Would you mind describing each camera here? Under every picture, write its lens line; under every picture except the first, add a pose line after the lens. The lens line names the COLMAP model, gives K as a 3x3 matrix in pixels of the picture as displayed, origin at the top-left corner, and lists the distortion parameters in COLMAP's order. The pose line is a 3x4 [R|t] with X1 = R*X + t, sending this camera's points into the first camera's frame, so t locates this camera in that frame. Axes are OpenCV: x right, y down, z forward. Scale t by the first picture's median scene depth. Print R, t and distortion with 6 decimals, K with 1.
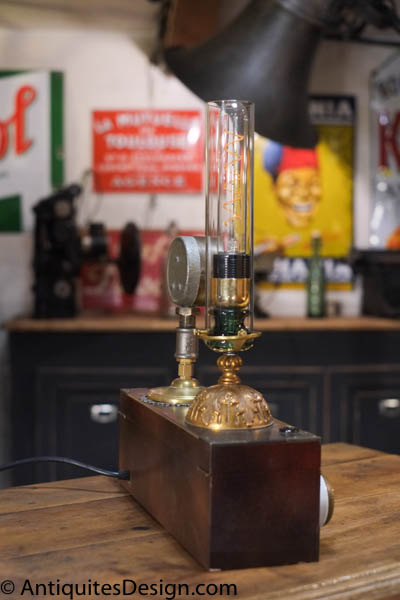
lens RADIAL K [[964.2, 0, 200.0], [0, 964.2, 300.0], [0, 0, 1]] dist [-0.036804, -0.005469]
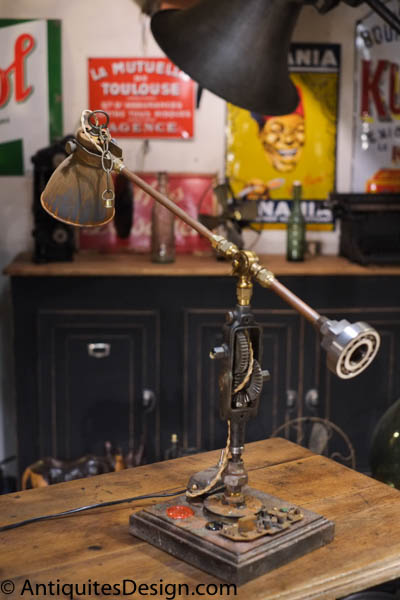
lens RADIAL K [[964.2, 0, 200.0], [0, 964.2, 300.0], [0, 0, 1]] dist [-0.036804, -0.005469]
pose [[0.999788, 0.010674, -0.017580, 0.031502], [-0.008019, 0.989444, 0.144693, -0.089641], [0.018939, -0.144521, 0.989320, -0.073694]]
